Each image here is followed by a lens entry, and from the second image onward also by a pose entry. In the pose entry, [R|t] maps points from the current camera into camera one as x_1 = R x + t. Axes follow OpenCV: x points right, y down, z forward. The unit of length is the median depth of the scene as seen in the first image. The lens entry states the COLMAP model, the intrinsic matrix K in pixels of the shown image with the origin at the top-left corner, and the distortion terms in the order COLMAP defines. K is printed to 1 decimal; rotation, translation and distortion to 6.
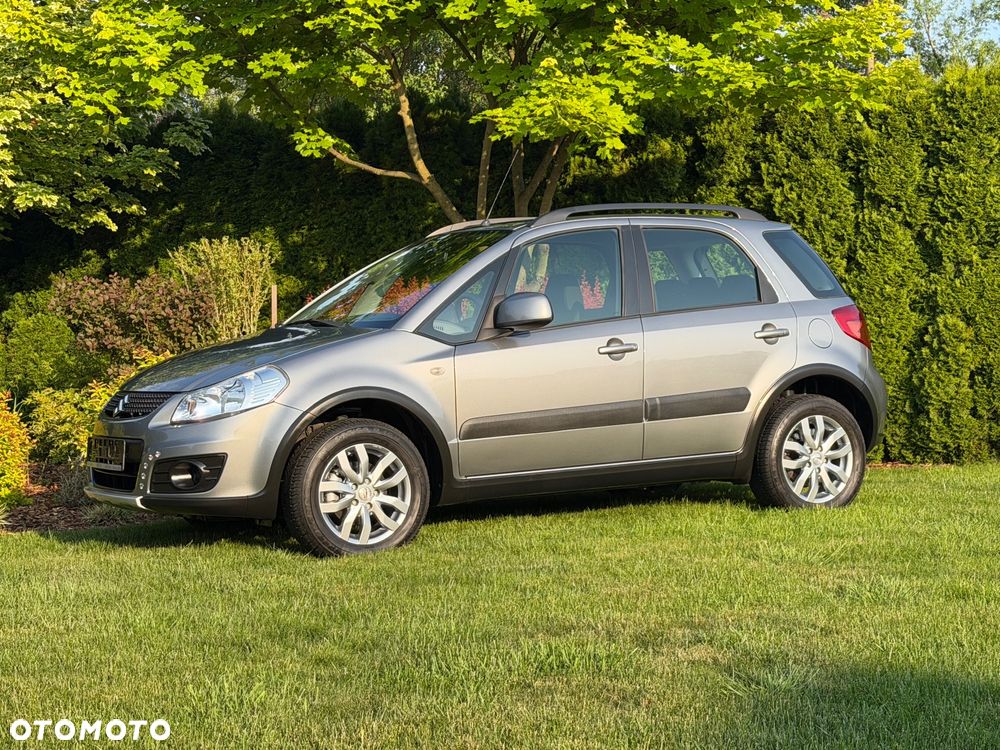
lens RADIAL K [[1835.1, 0, 502.8], [0, 1835.1, 372.6], [0, 0, 1]] dist [0.187112, 0.000000]
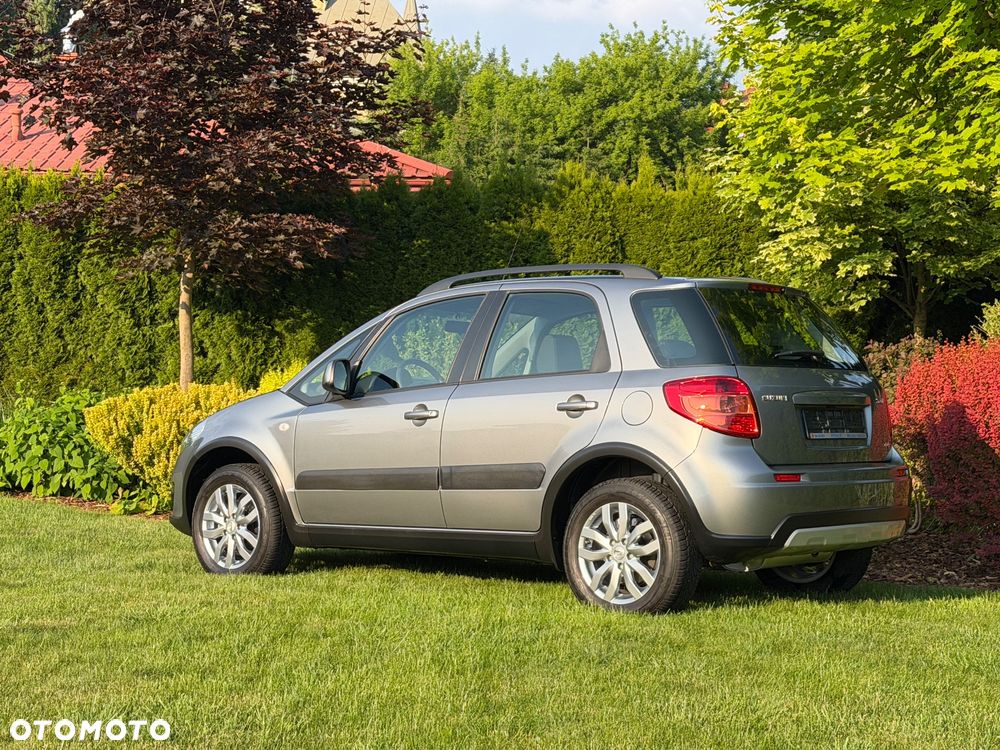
lens RADIAL K [[1835.1, 0, 502.1], [0, 1835.1, 373.4], [0, 0, 1]] dist [0.187112, 0.000000]
pose [[0.348521, 0.013385, -0.937206, 0.715384], [-0.041456, 0.999140, -0.001146, -0.025429], [0.936384, 0.039252, 0.348776, 0.478187]]
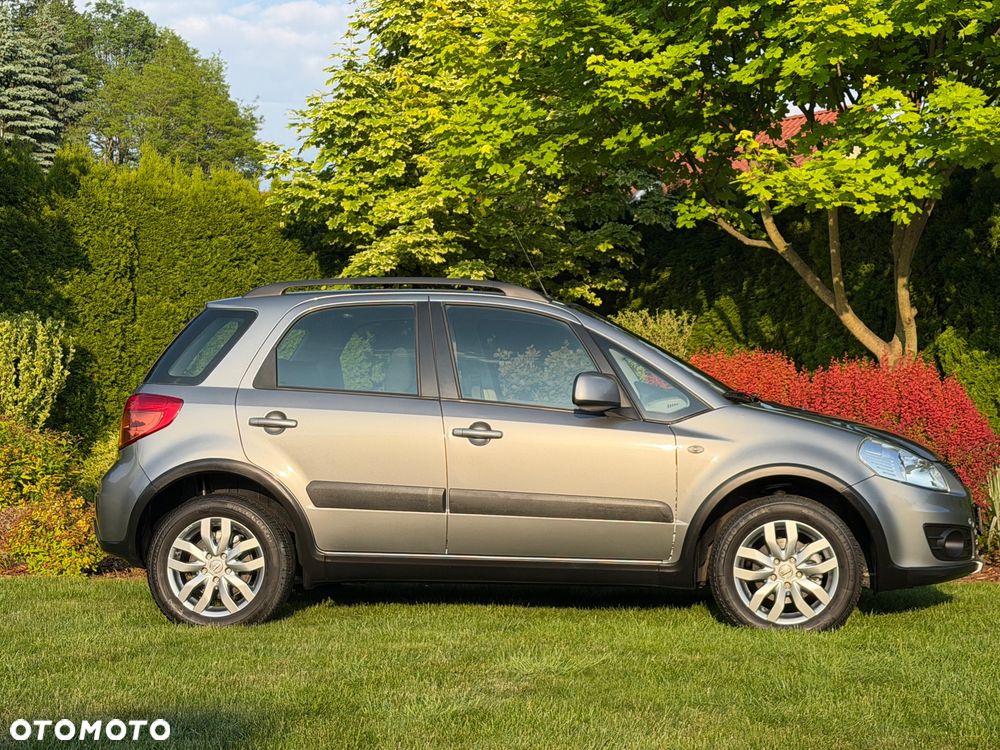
lens RADIAL K [[1835.1, 0, 513.6], [0, 1835.1, 387.9], [0, 0, 1]] dist [0.187112, 0.000000]
pose [[0.837017, 0.018547, -0.546863, 0.382886], [-0.032412, 0.999351, -0.015717, -0.013756], [0.546216, 0.030880, 0.837075, 0.129976]]
